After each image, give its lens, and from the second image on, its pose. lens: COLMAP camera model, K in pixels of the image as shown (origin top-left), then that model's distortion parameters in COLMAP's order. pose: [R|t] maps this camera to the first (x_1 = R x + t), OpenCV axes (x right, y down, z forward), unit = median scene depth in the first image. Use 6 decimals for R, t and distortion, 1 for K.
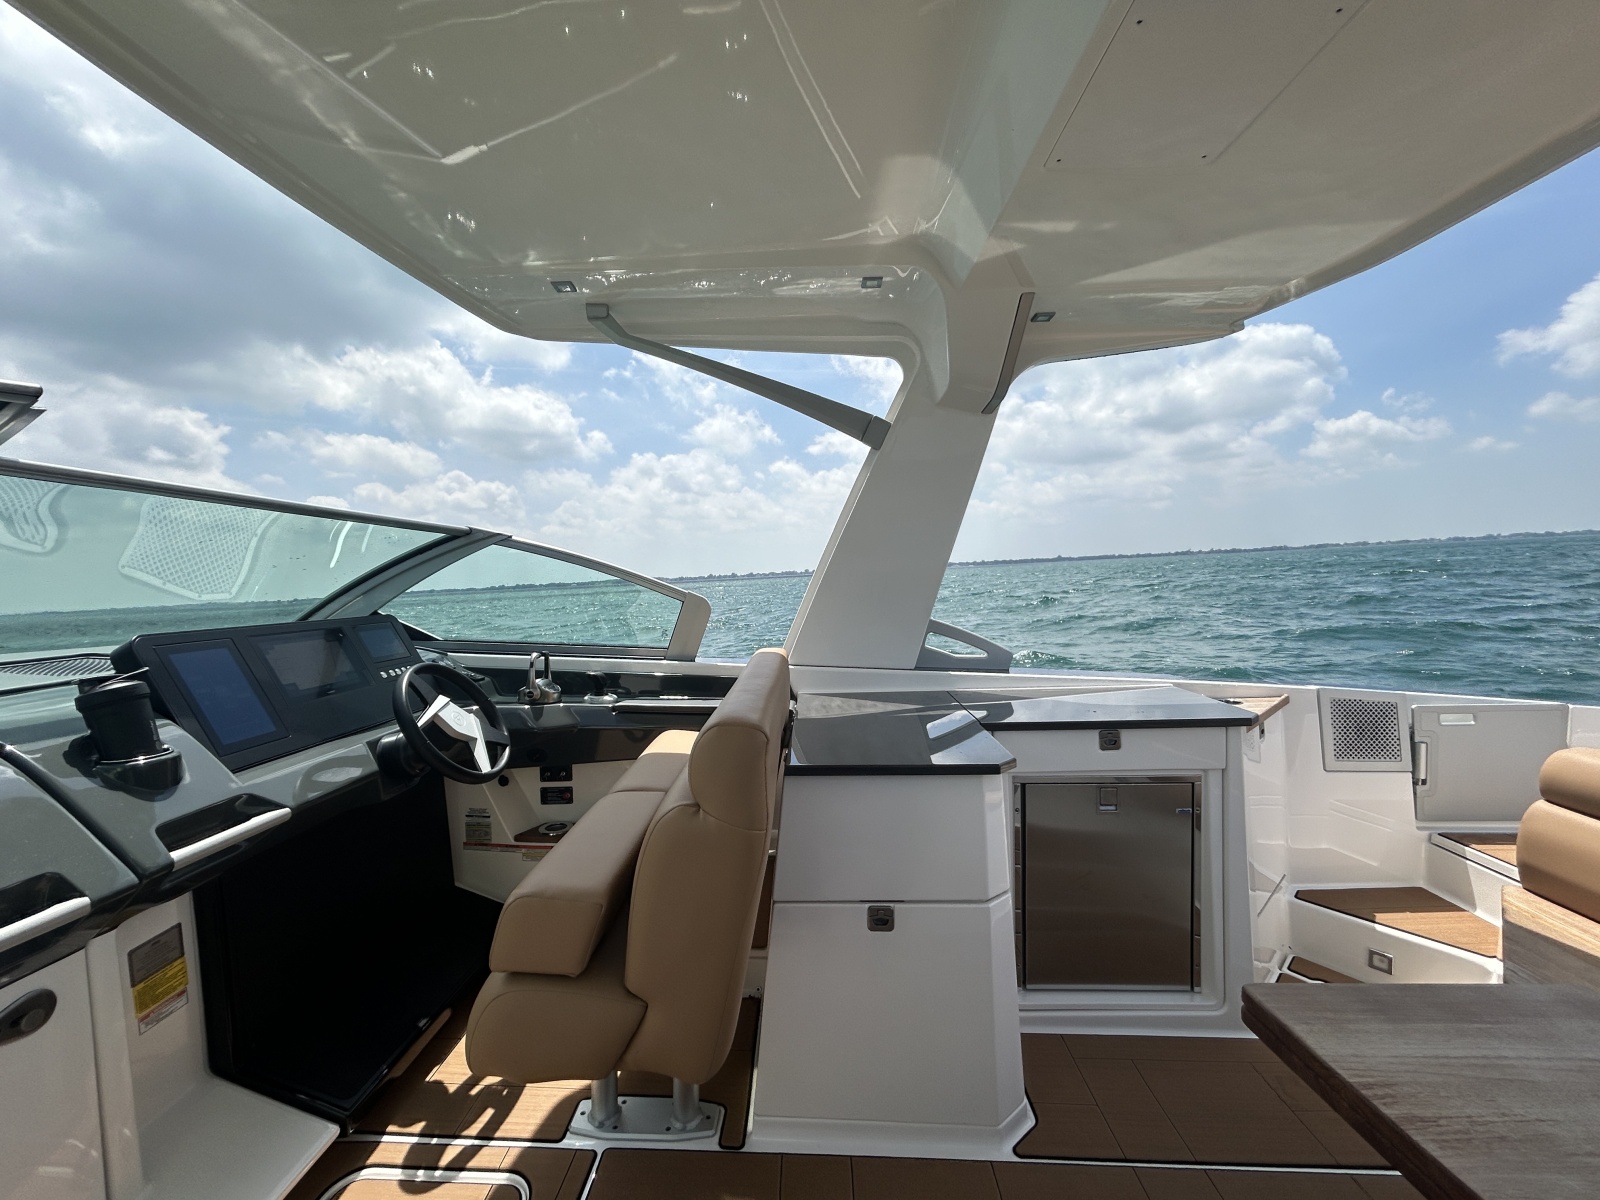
lens RADIAL K [[645.8, 0, 795.3], [0, 645.8, 601.1], [0, 0, 1]] dist [0.001227, -0.000005]
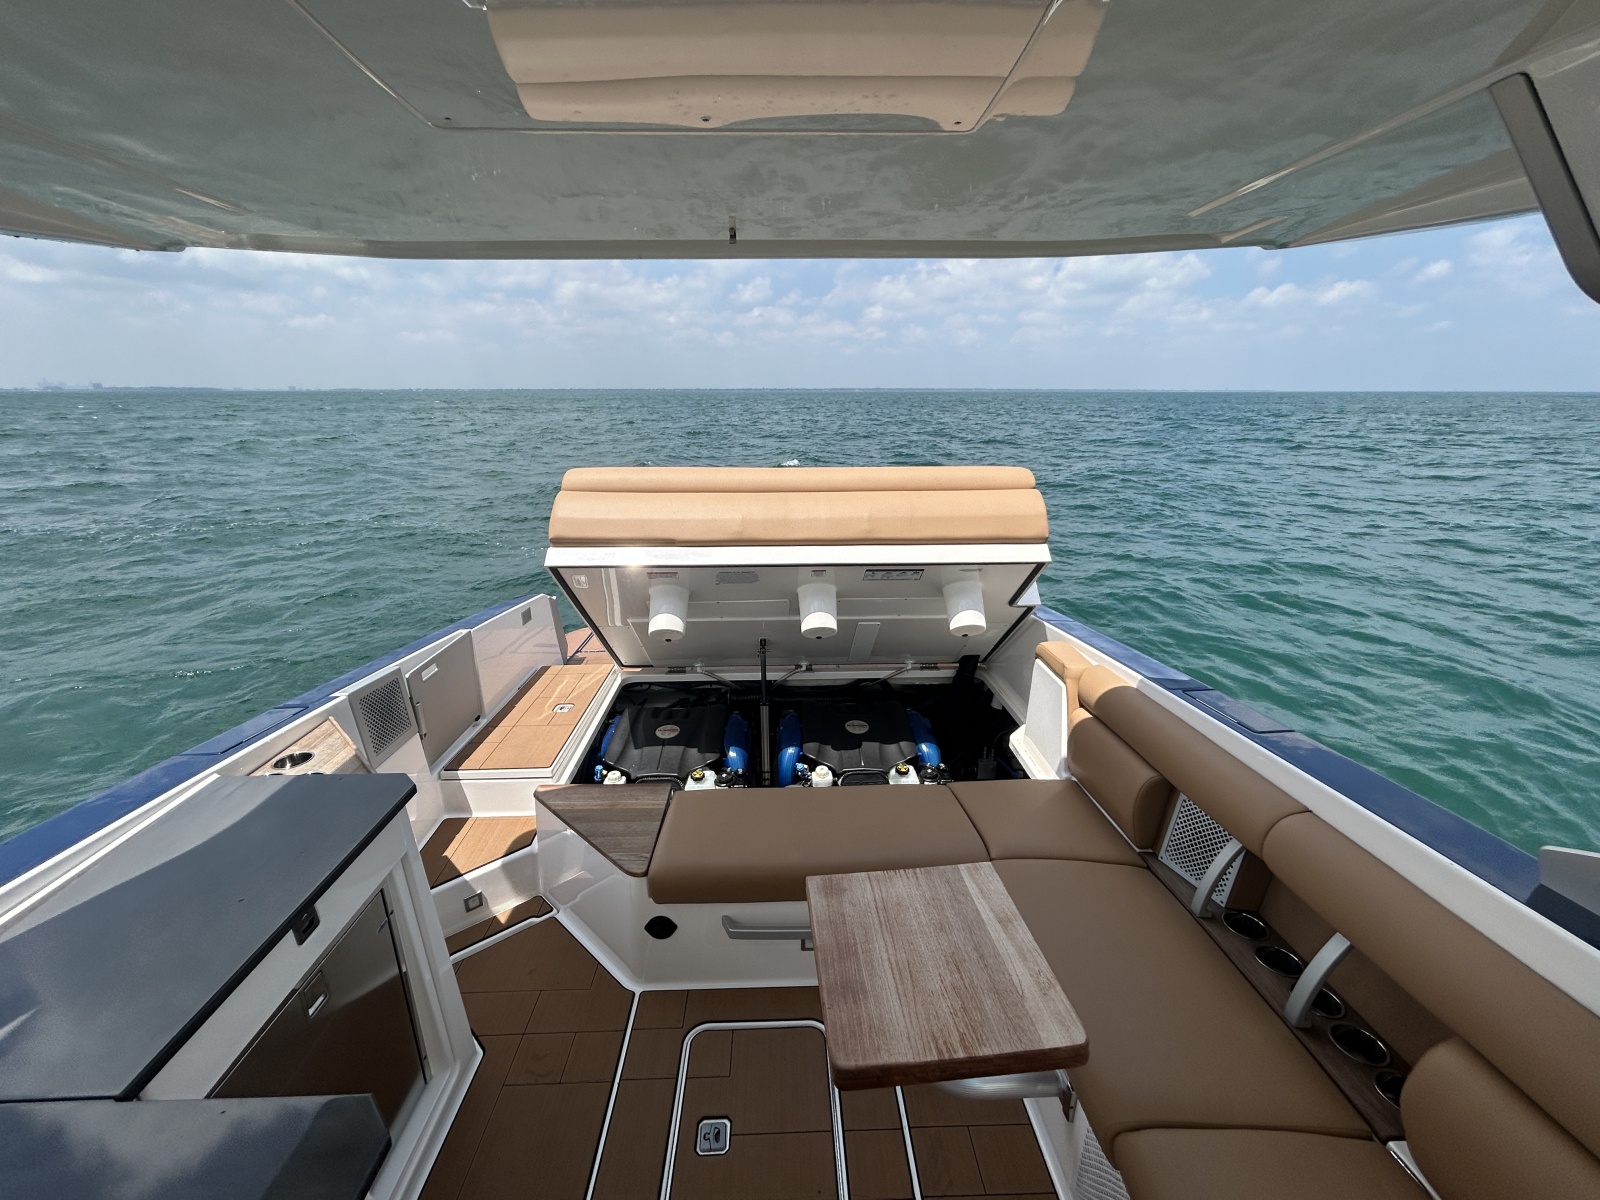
lens RADIAL K [[640.6, 0, 794.5], [0, 640.6, 599.2], [0, 0, 1]] dist [-0.000608, 0.000148]
pose [[-0.063996, -0.261291, 0.963136, -0.086123], [0.054013, 0.962793, 0.264787, -0.231761], [-0.996487, 0.068967, -0.047501, 0.452277]]
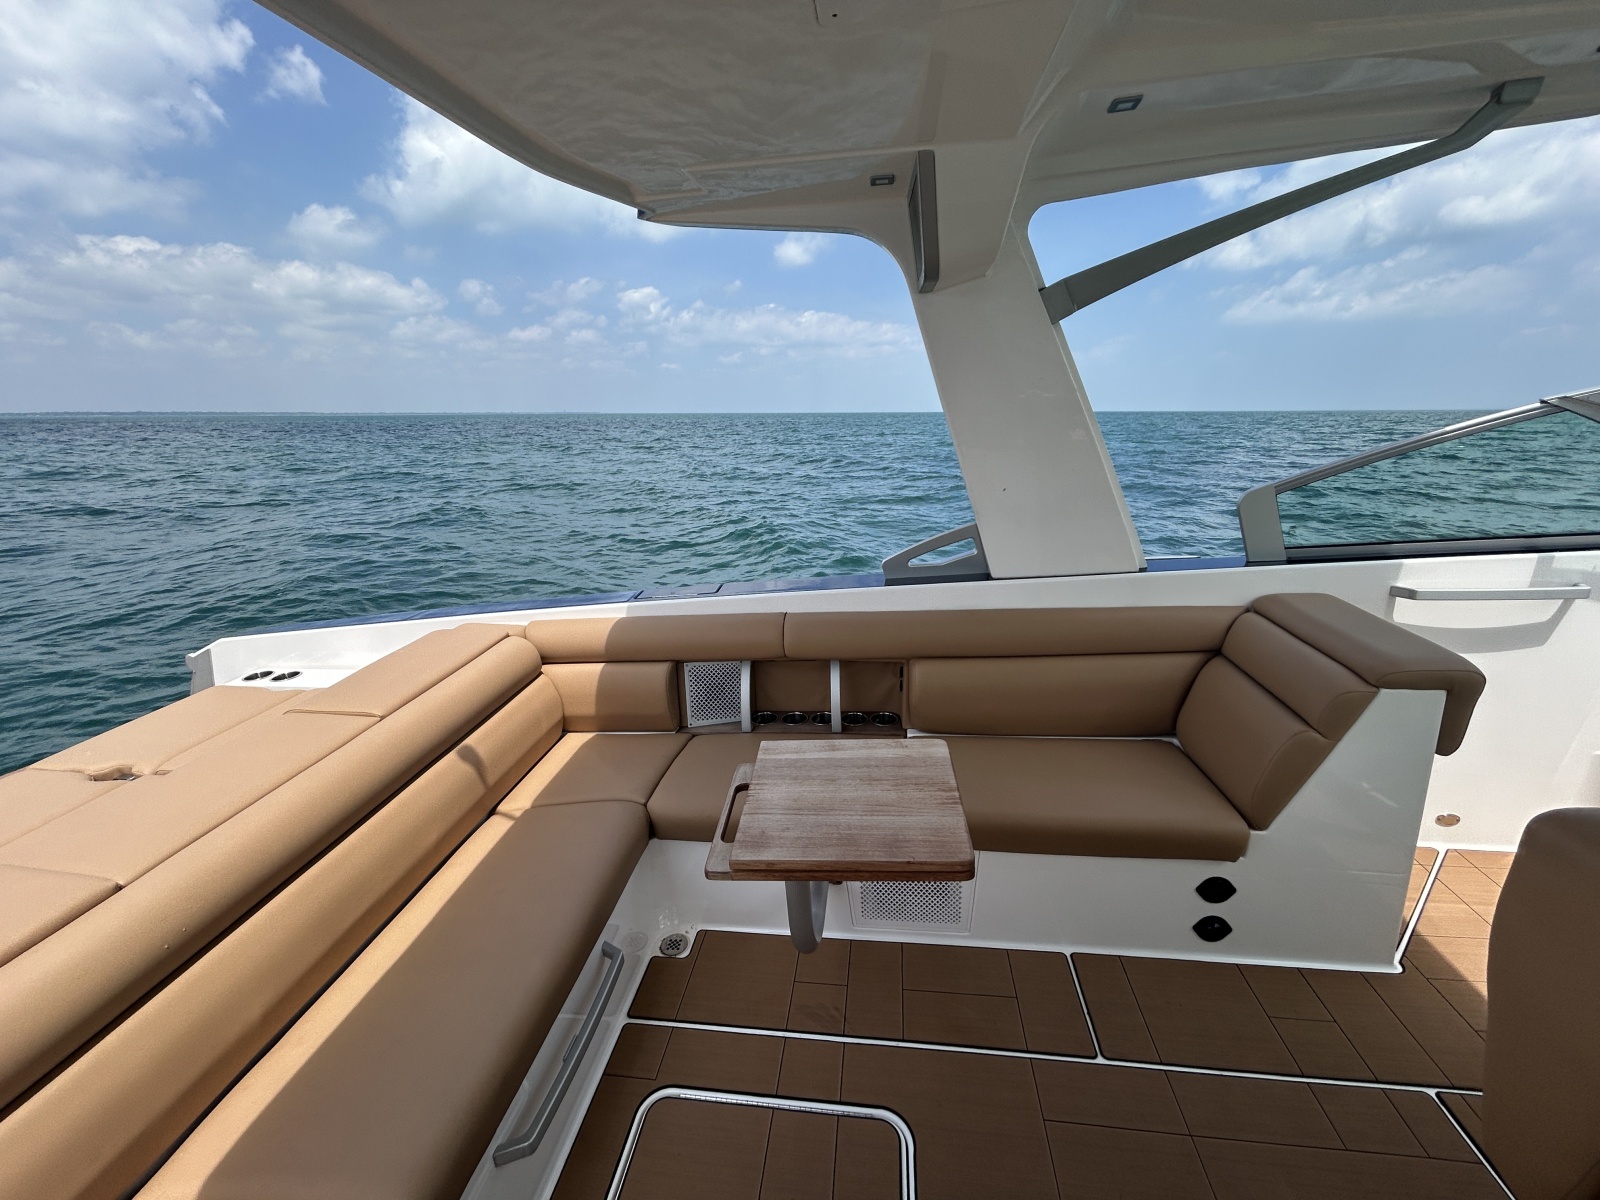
lens RADIAL K [[645.8, 0, 795.3], [0, 645.8, 601.1], [0, 0, 1]] dist [0.001227, -0.000005]
pose [[-0.992719, 0.032102, 0.116097, 0.379432], [0.070568, 0.936107, 0.344564, -0.179930], [-0.097618, 0.350248, -0.931556, 0.902061]]
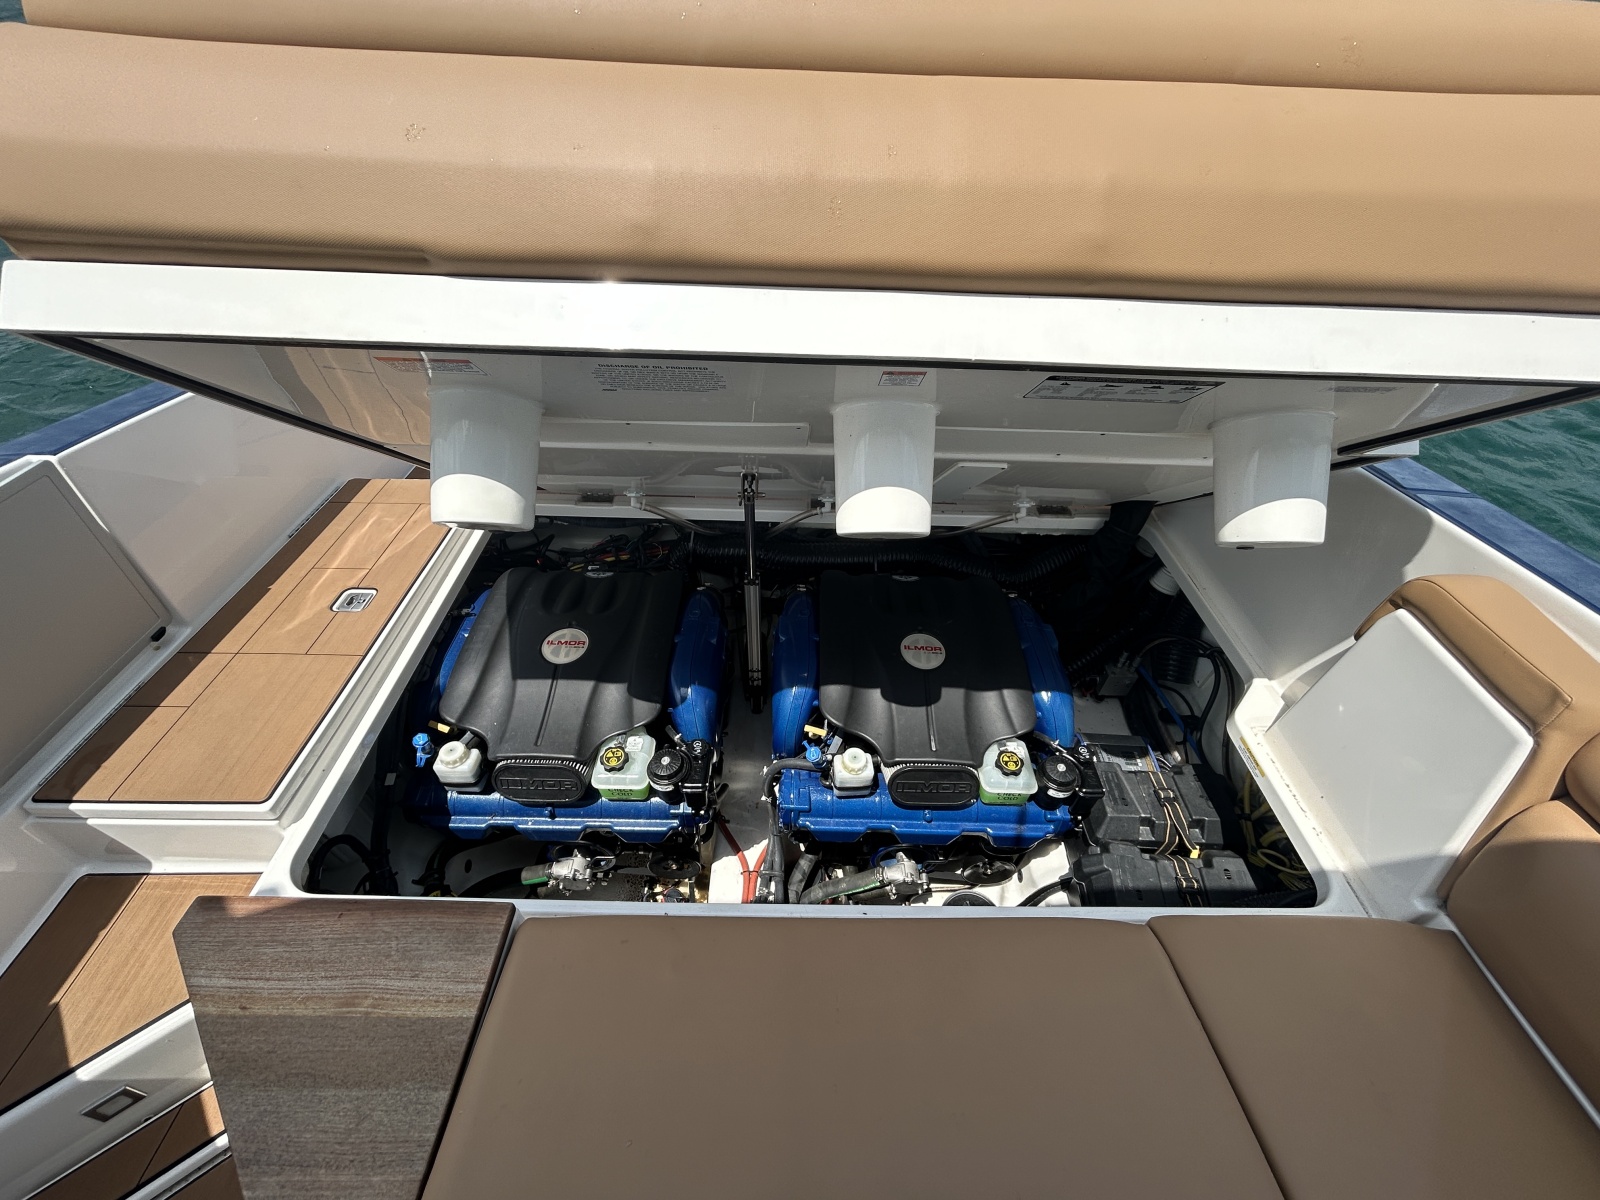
lens RADIAL K [[645.8, 0, 795.3], [0, 645.8, 601.1], [0, 0, 1]] dist [0.001227, -0.000005]
pose [[-0.031103, -0.660839, 0.749883, 0.758001], [0.021465, 0.749631, 0.661507, -0.112378], [-0.999286, 0.036671, -0.009131, 0.417302]]
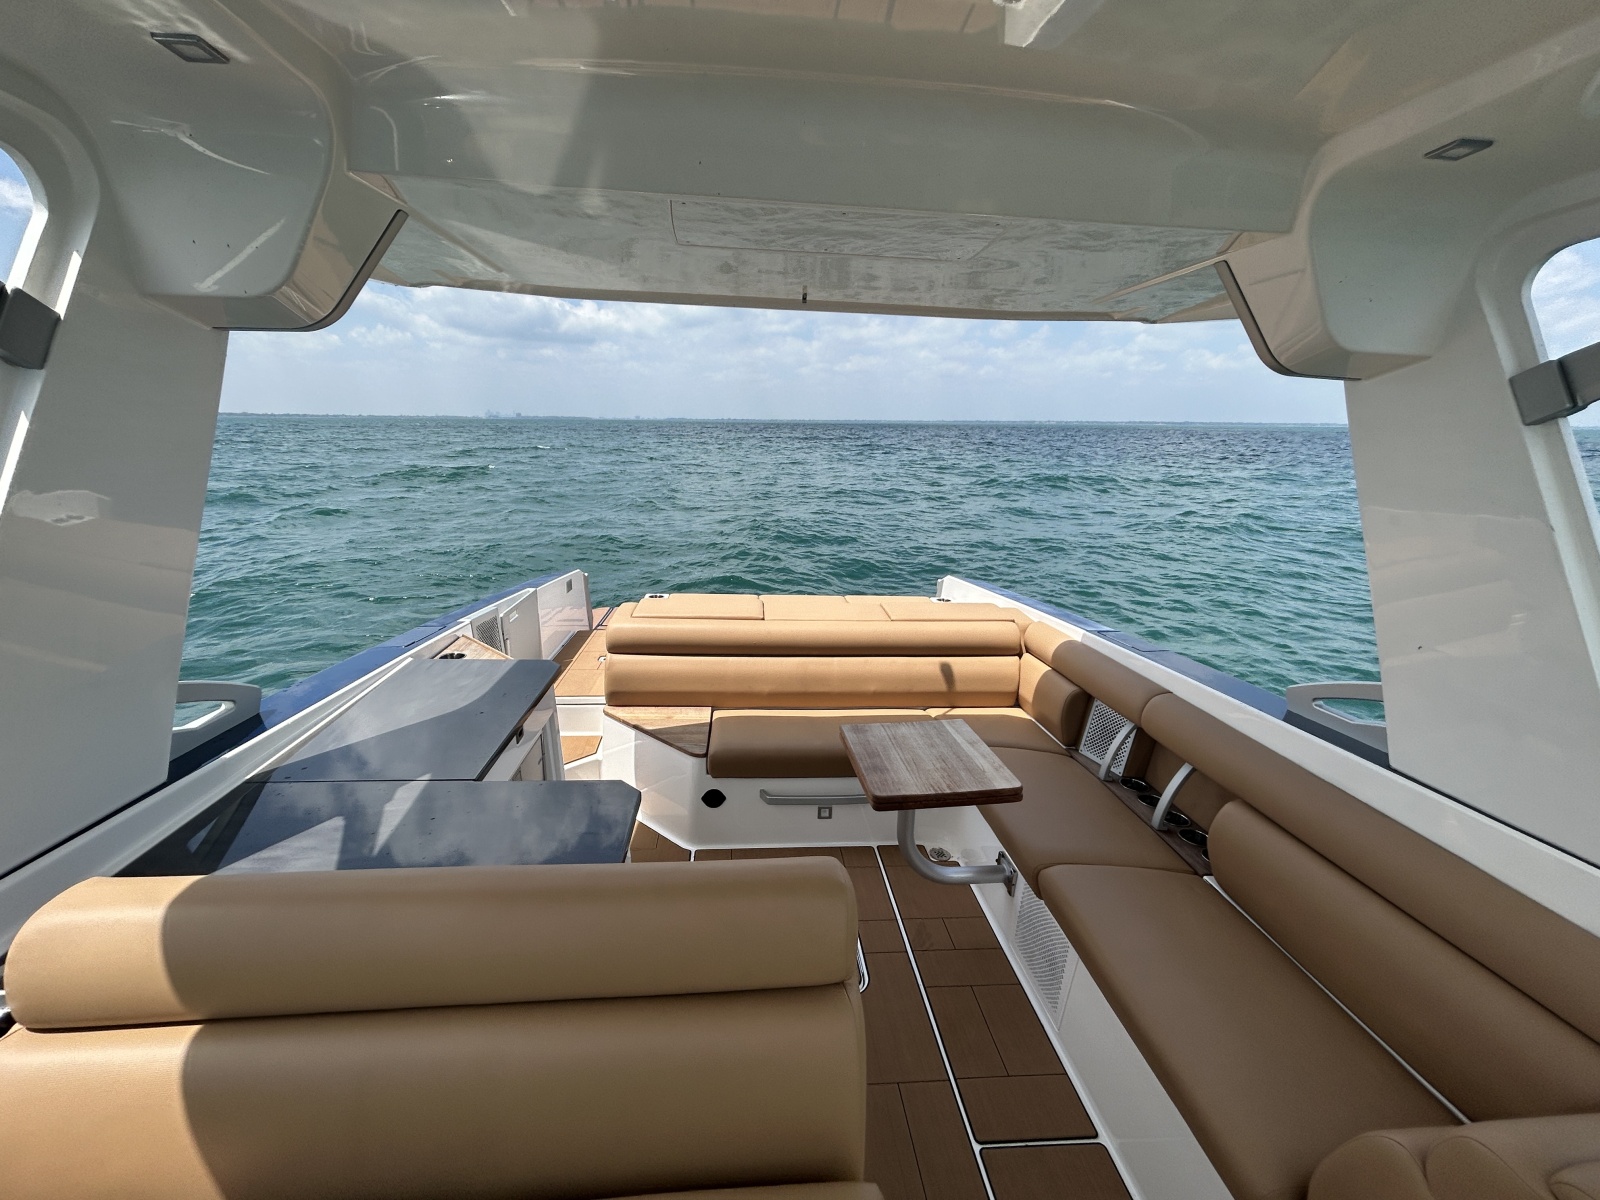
lens RADIAL K [[640.6, 0, 792.3], [0, 640.6, 599.4], [0, 0, 1]] dist [-0.000087, -0.020864]
pose [[-0.114125, -0.231608, 0.966092, -0.441646], [0.015091, 0.971929, 0.234790, -0.194561], [-0.993352, 0.041375, -0.107426, 0.608817]]
